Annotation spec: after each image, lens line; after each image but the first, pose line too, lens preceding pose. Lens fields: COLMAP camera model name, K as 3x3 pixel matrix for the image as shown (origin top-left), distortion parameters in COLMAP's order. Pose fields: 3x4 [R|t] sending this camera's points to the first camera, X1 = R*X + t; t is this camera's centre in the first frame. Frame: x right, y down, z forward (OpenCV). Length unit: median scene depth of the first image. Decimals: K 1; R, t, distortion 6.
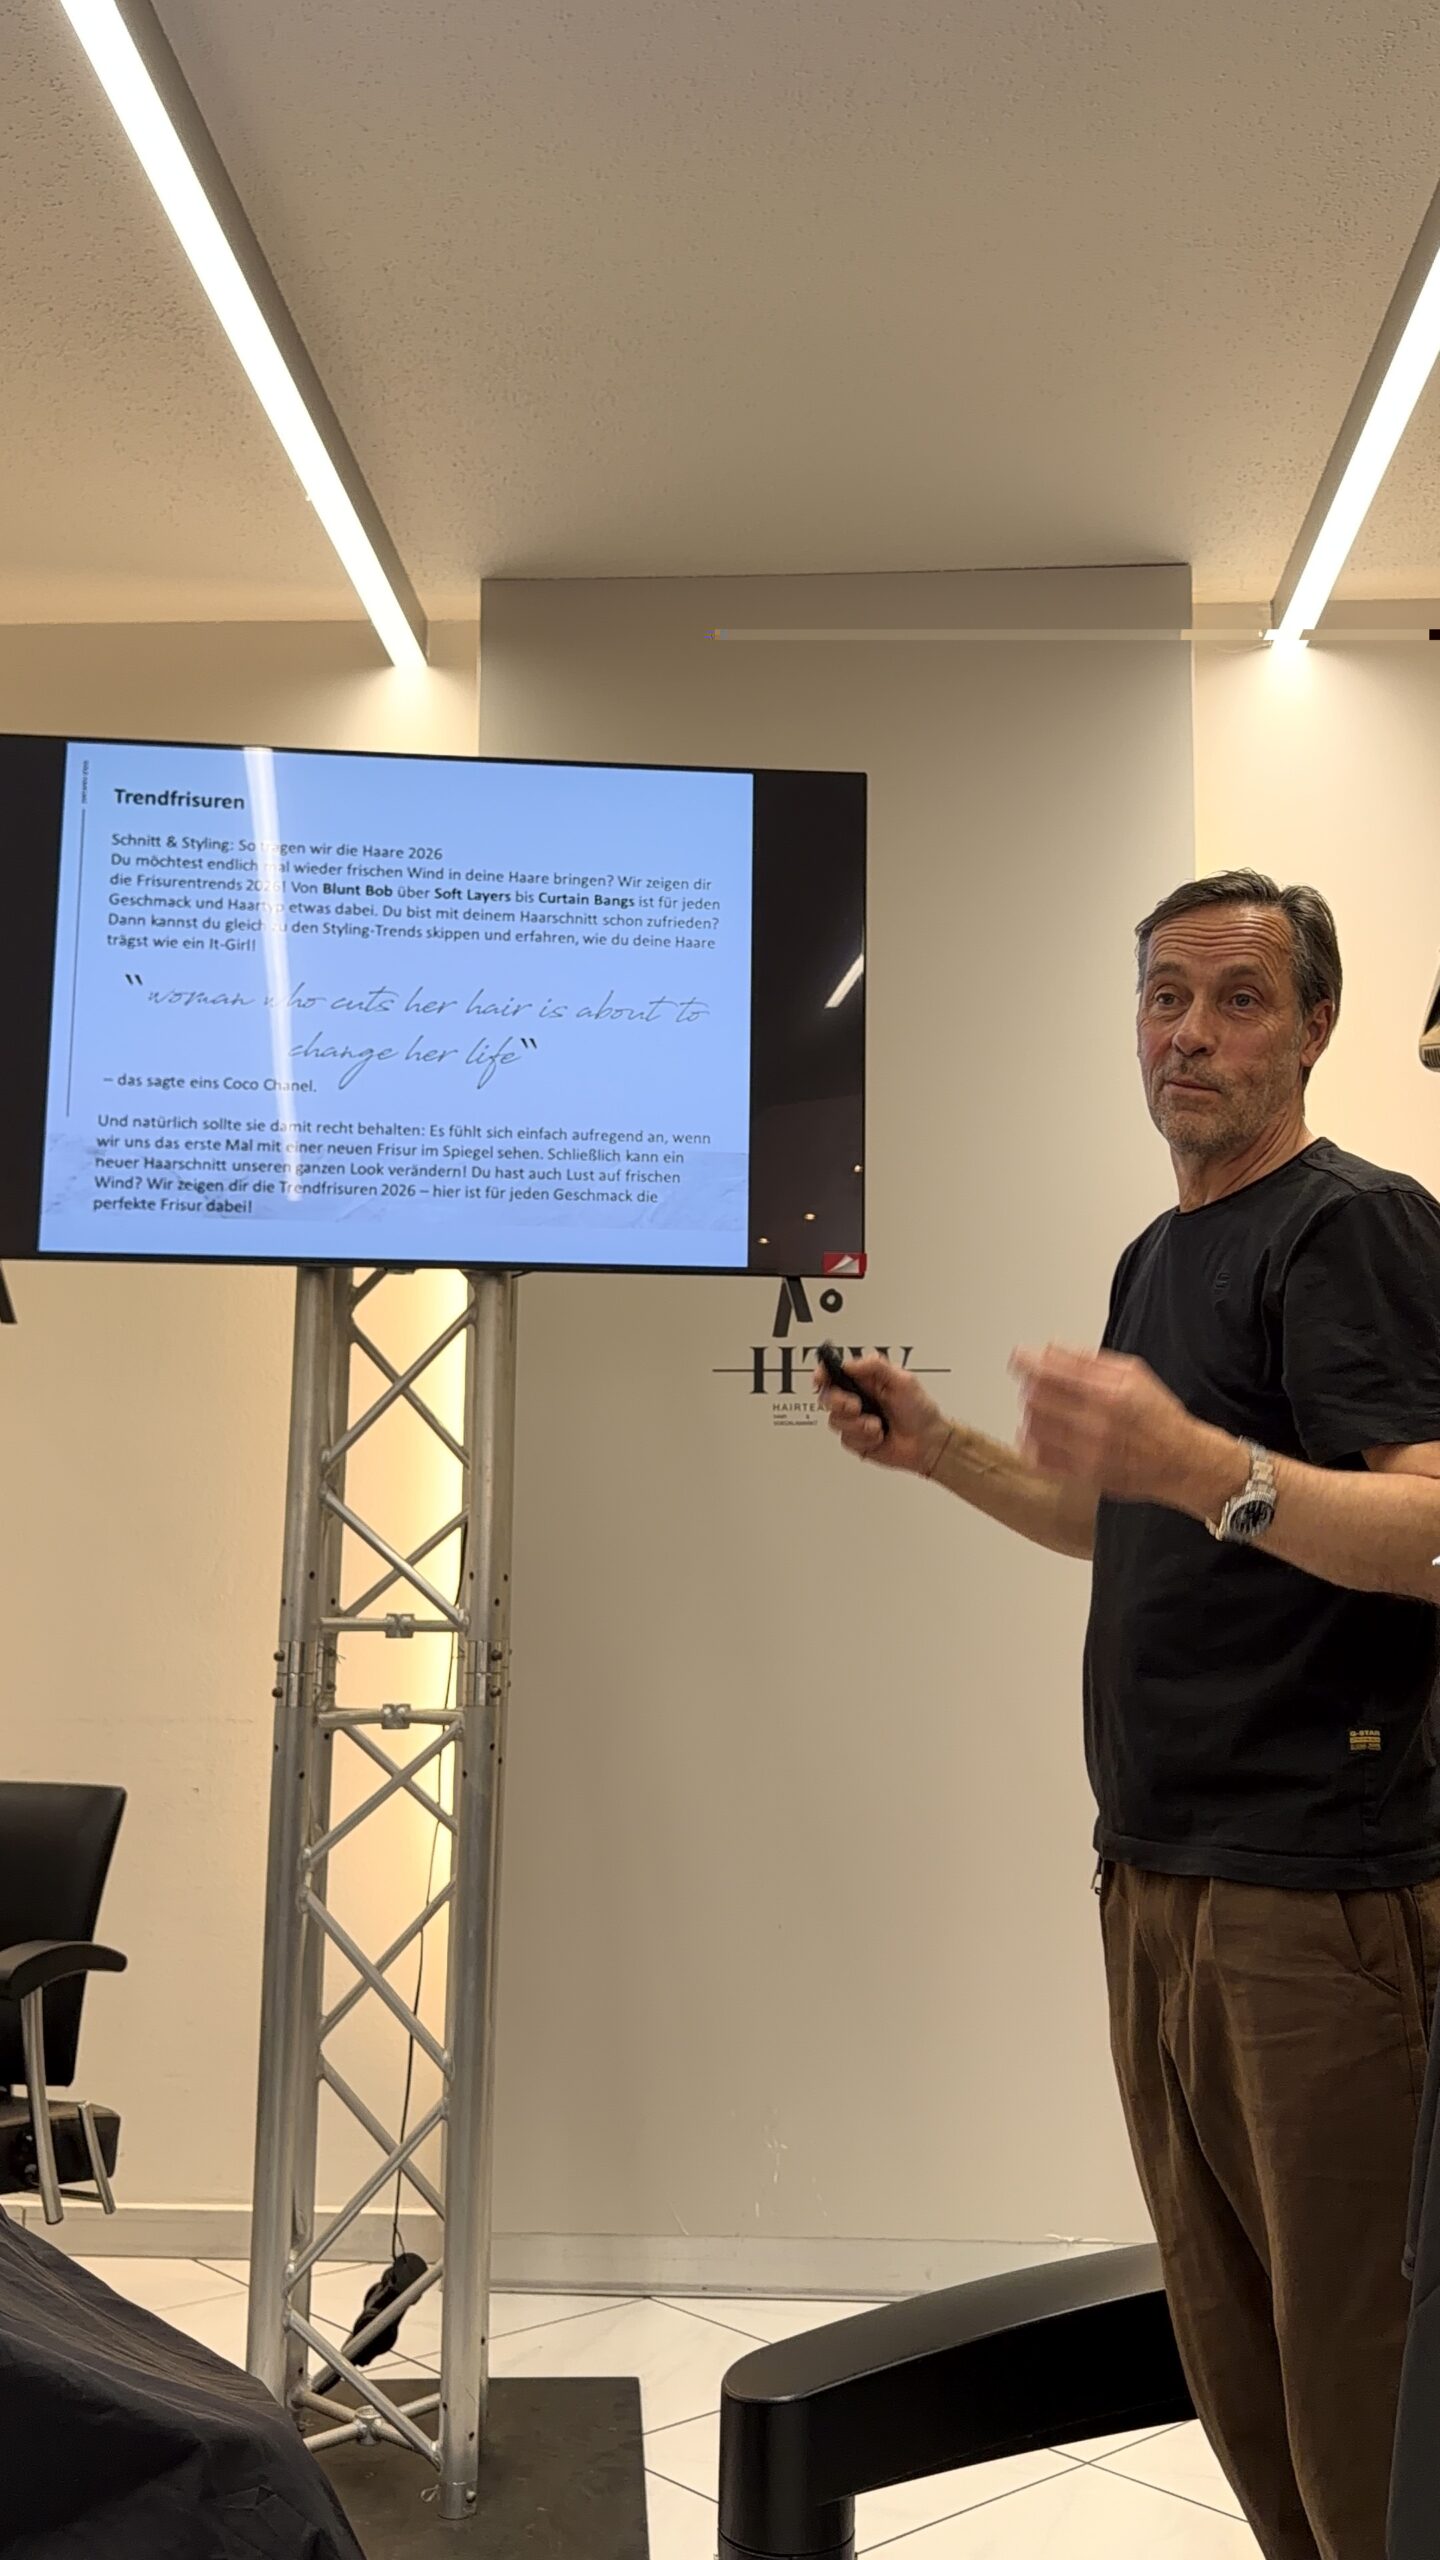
lens RADIAL K [[1951.1, 0, 672.6], [0, 1951.1, 1363.8], [0, 0, 1]] dist [0.104123, -0.019942]
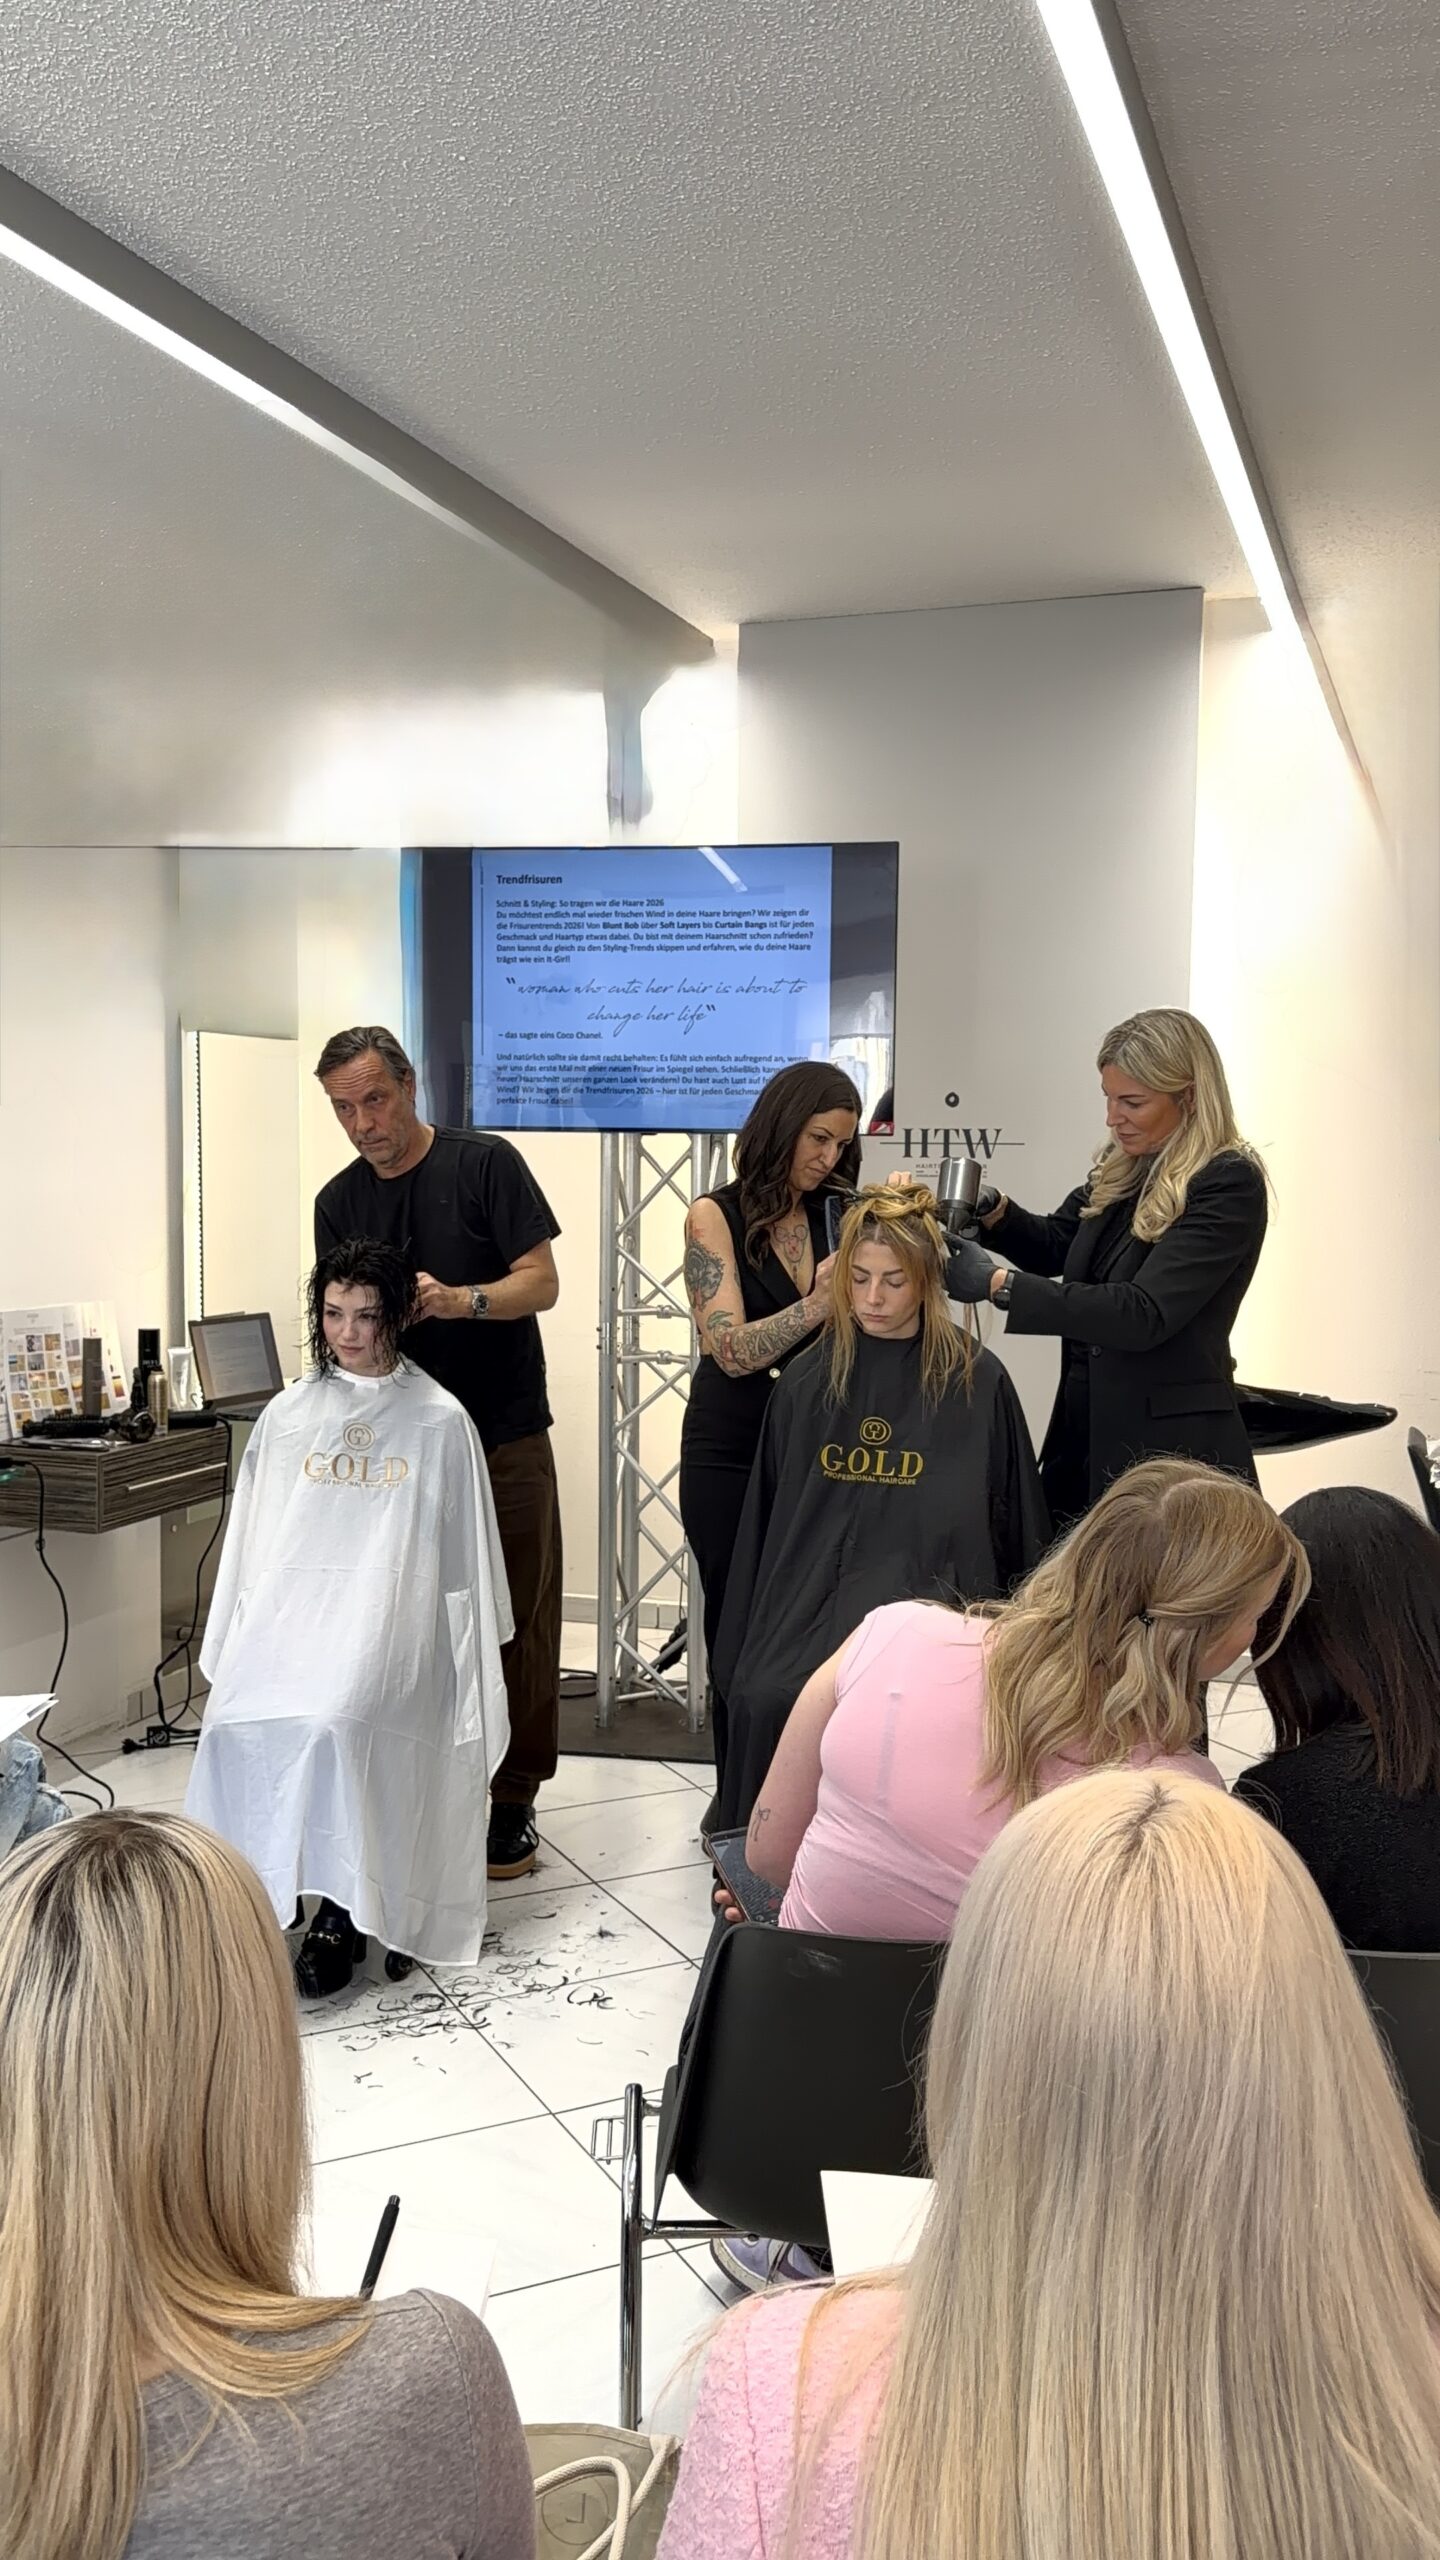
lens RADIAL K [[1951.1, 0, 730.3], [0, 1951.1, 1318.2], [0, 0, 1]] dist [0.104123, -0.019942]
pose [[0.965535, 0.019070, -0.259572, 0.426230], [0.036607, 0.977448, 0.207980, -0.258770], [0.257684, -0.210314, 0.943062, -0.794126]]
